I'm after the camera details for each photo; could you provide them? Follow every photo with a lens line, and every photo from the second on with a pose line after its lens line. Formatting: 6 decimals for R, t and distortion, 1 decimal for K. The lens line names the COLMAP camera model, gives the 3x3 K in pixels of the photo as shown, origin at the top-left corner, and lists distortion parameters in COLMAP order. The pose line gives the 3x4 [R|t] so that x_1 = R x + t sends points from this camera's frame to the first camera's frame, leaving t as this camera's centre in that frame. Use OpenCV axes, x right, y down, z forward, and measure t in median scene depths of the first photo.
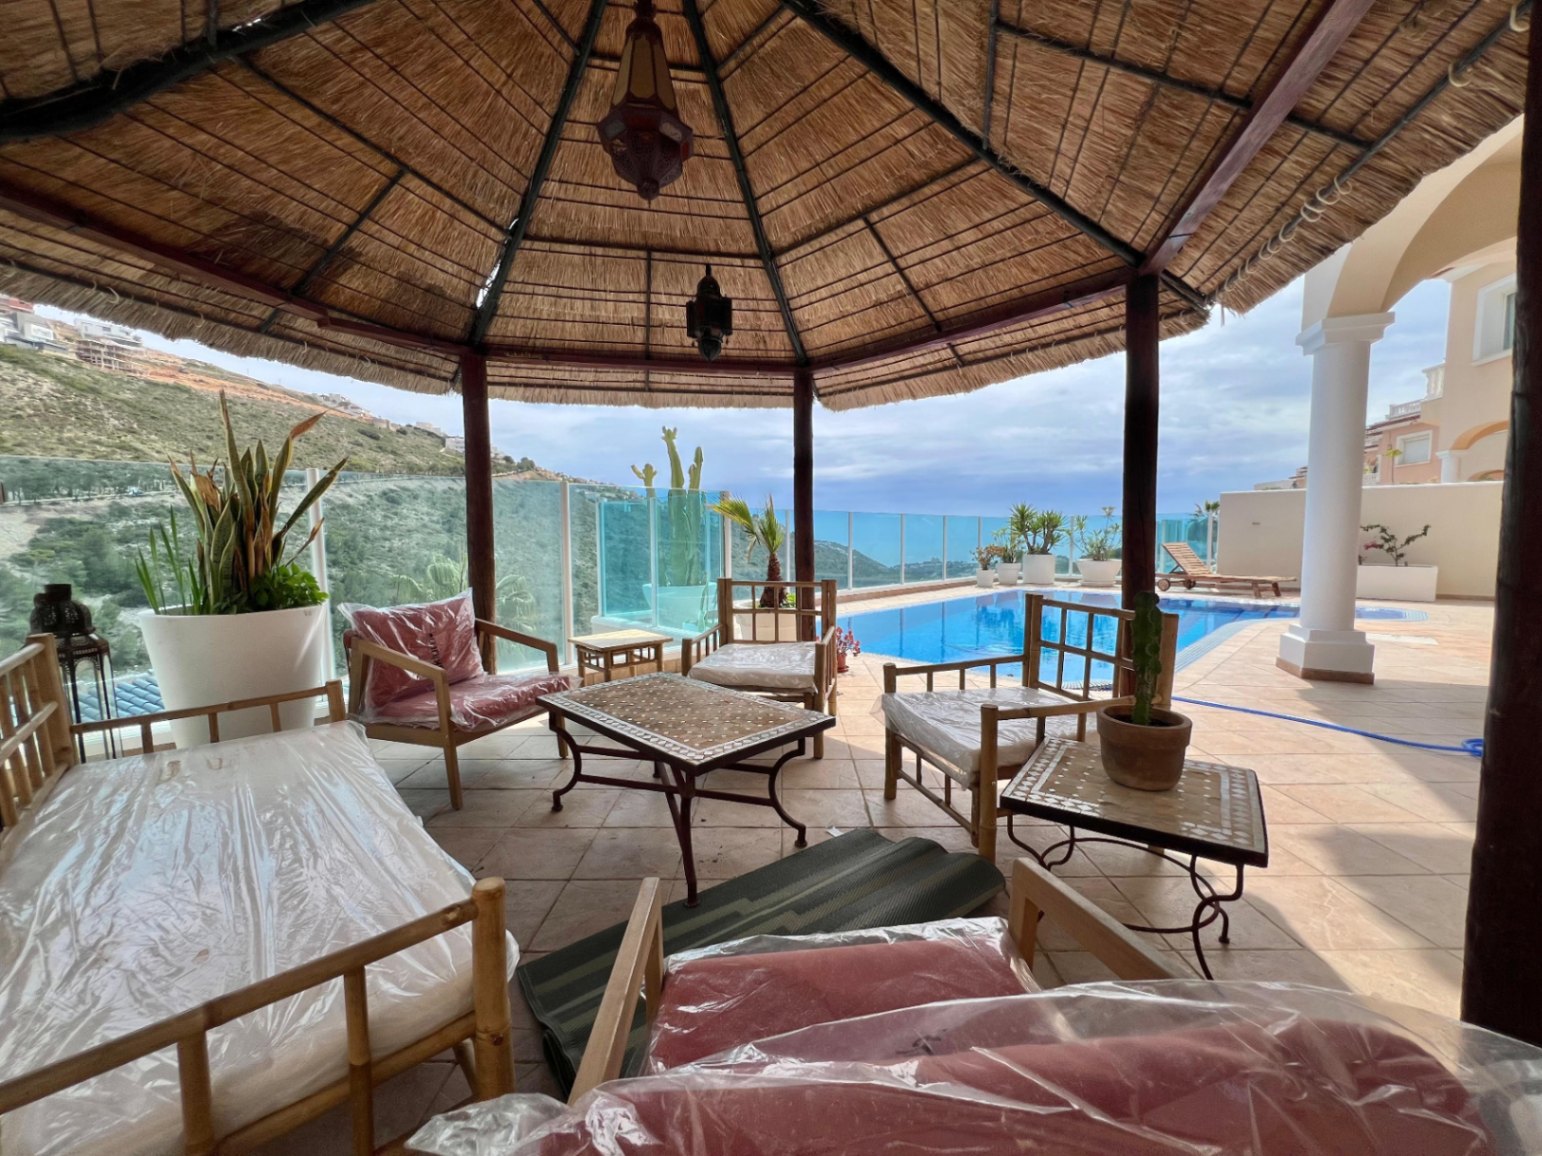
lens RADIAL K [[615.2, 0, 771.2], [0, 615.2, 582.0], [0, 0, 1]] dist [-0.002232, 0.000026]
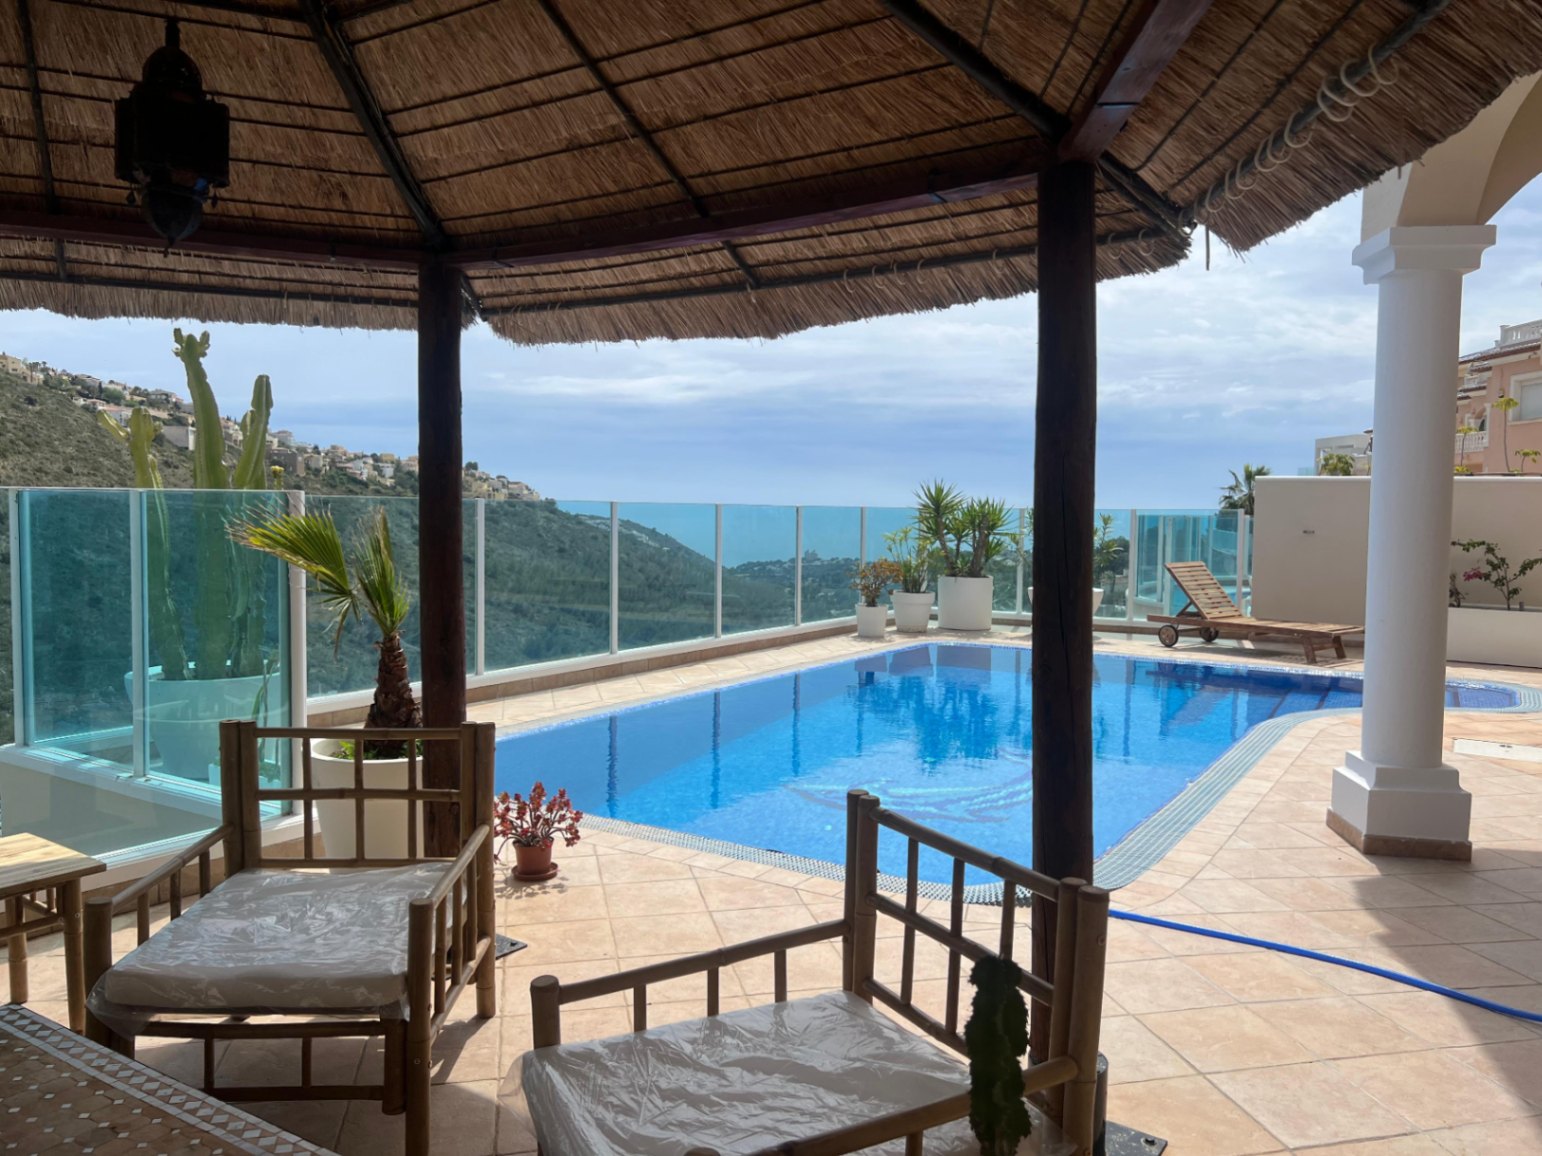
lens RADIAL K [[1156.7, 0, 784.2], [0, 1156.7, 576.0], [0, 0, 1]] dist [0.051258, -0.060352]
pose [[0.972029, 0.005122, 0.234807, 0.113357], [-0.001351, 0.999868, -0.016219, -0.102464], [-0.234859, 0.015448, 0.971907, 0.094845]]
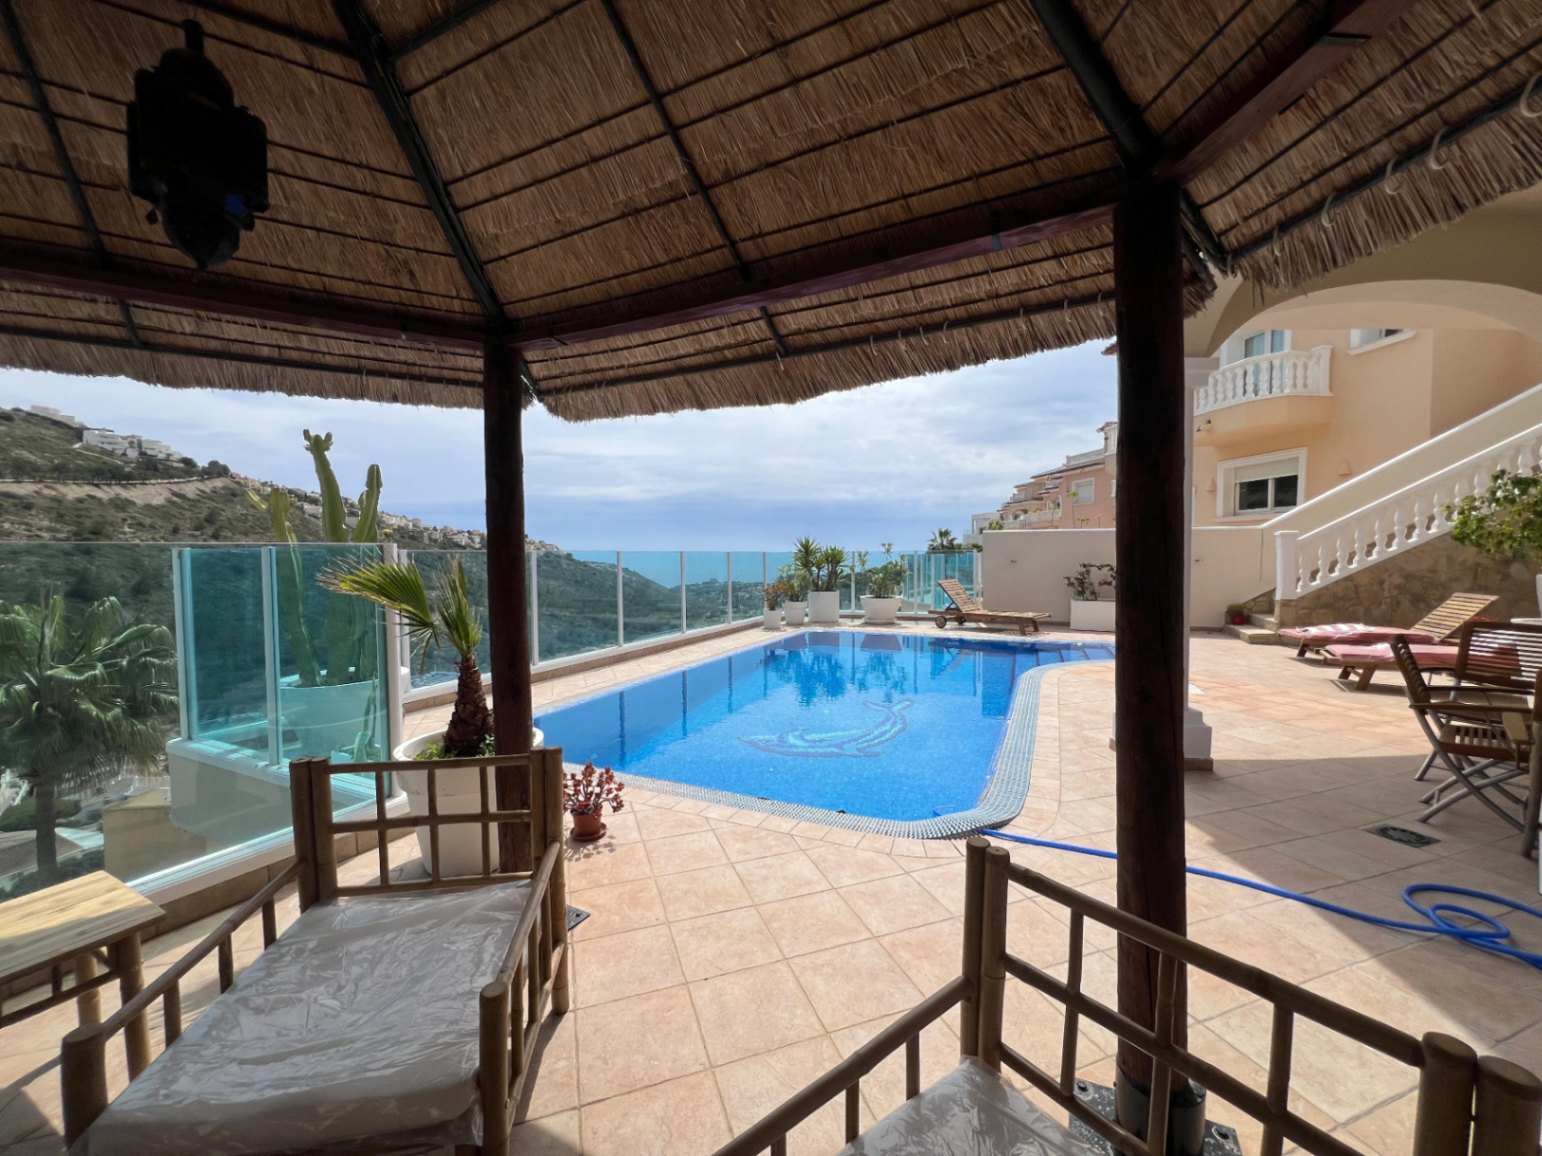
lens RADIAL K [[613.6, 0, 770.7], [0, 613.6, 581.2], [0, 0, 1]] dist [-0.000625, -0.000171]
pose [[0.937877, -0.015948, 0.346602, 0.095283], [0.028057, 0.999158, -0.029947, -0.121866], [-0.345832, 0.037811, 0.937534, 0.466121]]
